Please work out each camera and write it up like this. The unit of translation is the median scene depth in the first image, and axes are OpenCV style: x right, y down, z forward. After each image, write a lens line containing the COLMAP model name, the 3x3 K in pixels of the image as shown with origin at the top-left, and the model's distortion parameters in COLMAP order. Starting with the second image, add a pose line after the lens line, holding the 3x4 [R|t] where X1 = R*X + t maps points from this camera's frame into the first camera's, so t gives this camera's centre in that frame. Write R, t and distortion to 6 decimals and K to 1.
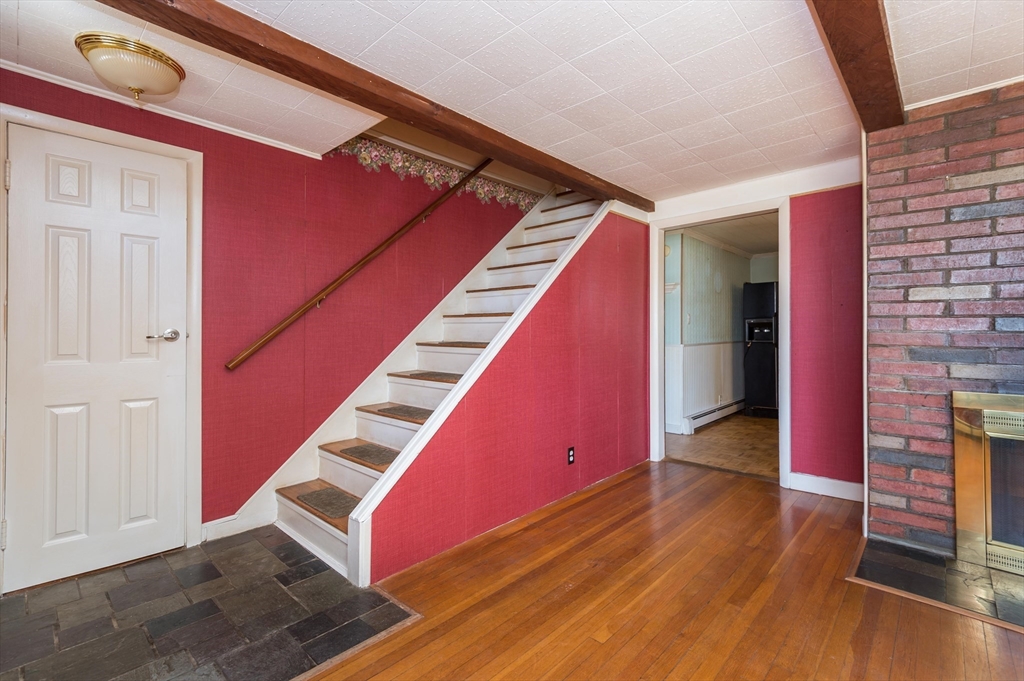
lens RADIAL K [[459.3, 0, 515.4], [0, 459.3, 333.9], [0, 0, 1]] dist [0.020618, -0.004748]
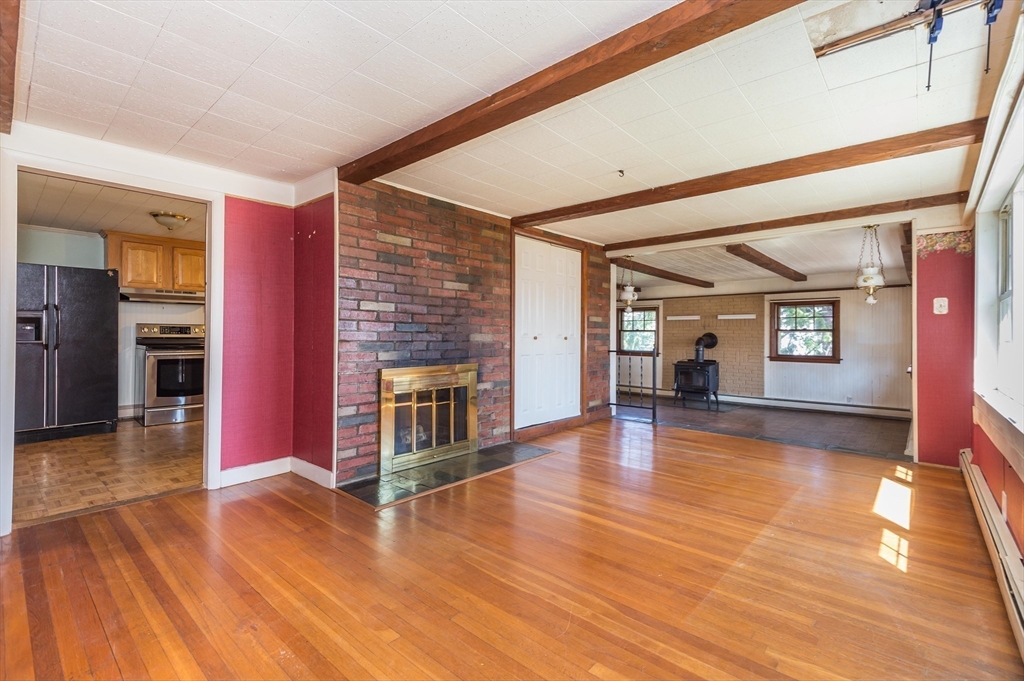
lens RADIAL K [[459.3, 0, 519.4], [0, 459.3, 333.2], [0, 0, 1]] dist [0.020618, -0.004748]
pose [[-0.026146, 0.005937, 0.999640, -0.590594], [-0.003502, 0.999976, -0.006031, 0.009117], [-0.999652, -0.003659, -0.026125, 0.546249]]
